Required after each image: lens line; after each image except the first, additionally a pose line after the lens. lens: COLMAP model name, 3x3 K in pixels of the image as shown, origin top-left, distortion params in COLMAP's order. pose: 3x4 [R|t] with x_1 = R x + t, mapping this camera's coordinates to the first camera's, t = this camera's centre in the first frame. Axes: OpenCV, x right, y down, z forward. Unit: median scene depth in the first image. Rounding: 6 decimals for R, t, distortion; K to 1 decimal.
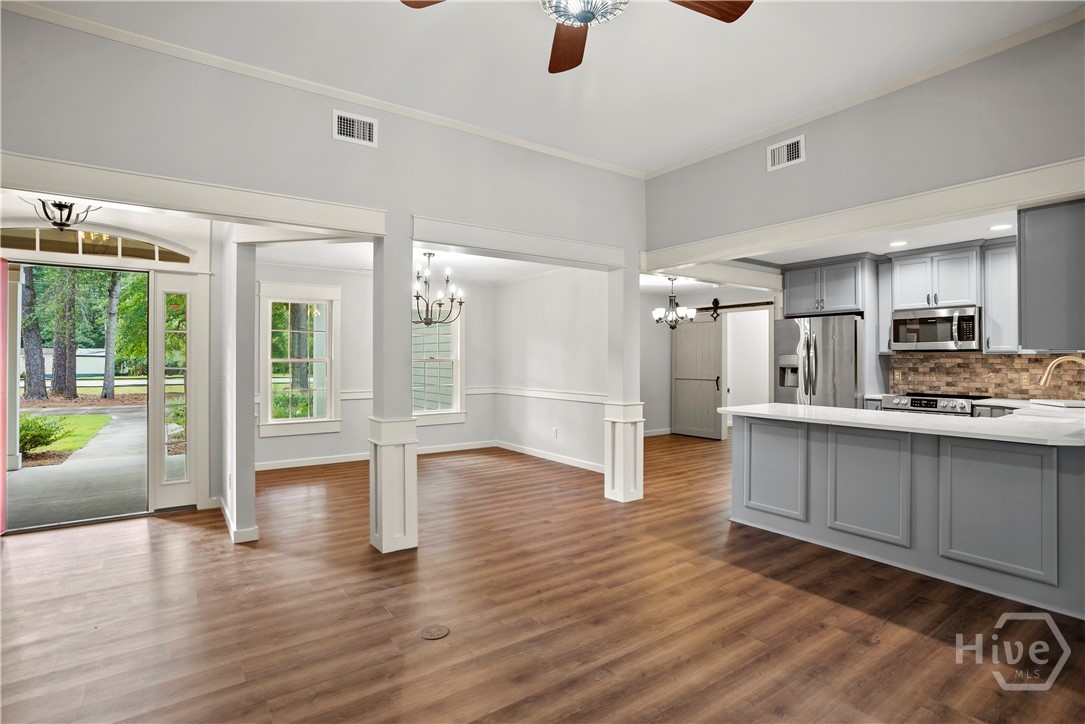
lens RADIAL K [[541.0, 0, 542.5], [0, 541.0, 362.0], [0, 0, 1]] dist [-0.034778, 0.020847]
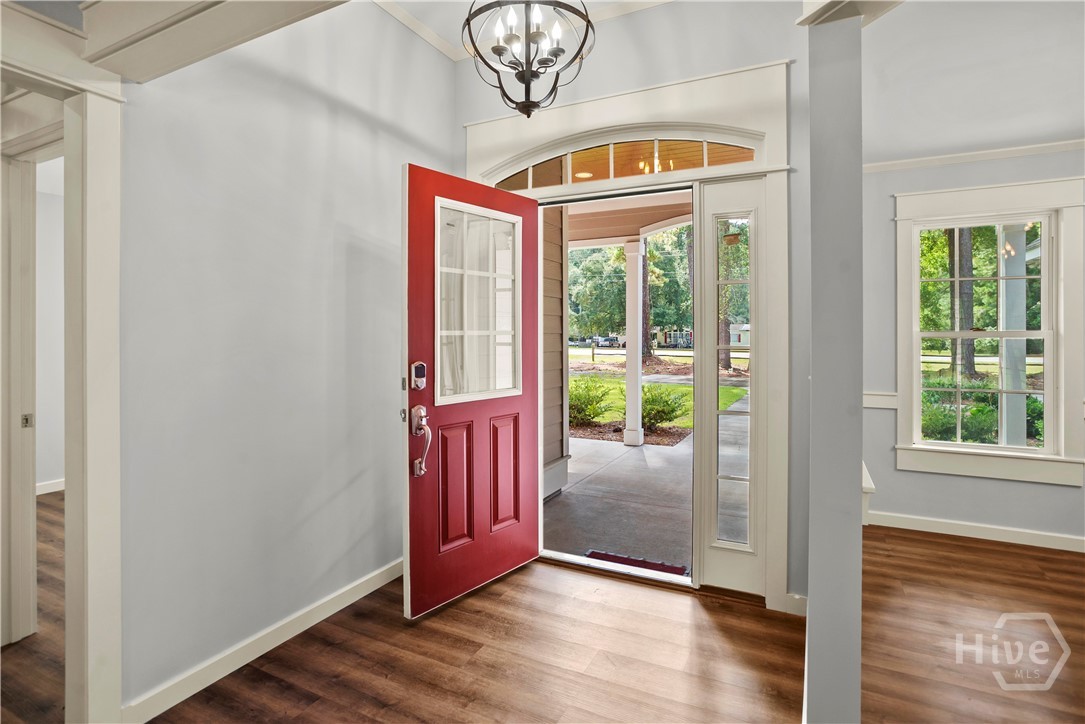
lens RADIAL K [[542.7, 0, 547.1], [0, 542.7, 333.4], [0, 0, 1]] dist [-0.001596, 0.000321]
pose [[0.476422, -0.002757, -0.879212, -0.281297], [-0.000817, 0.999993, -0.003579, -0.002536], [0.879216, 0.002423, 0.476417, 0.570761]]
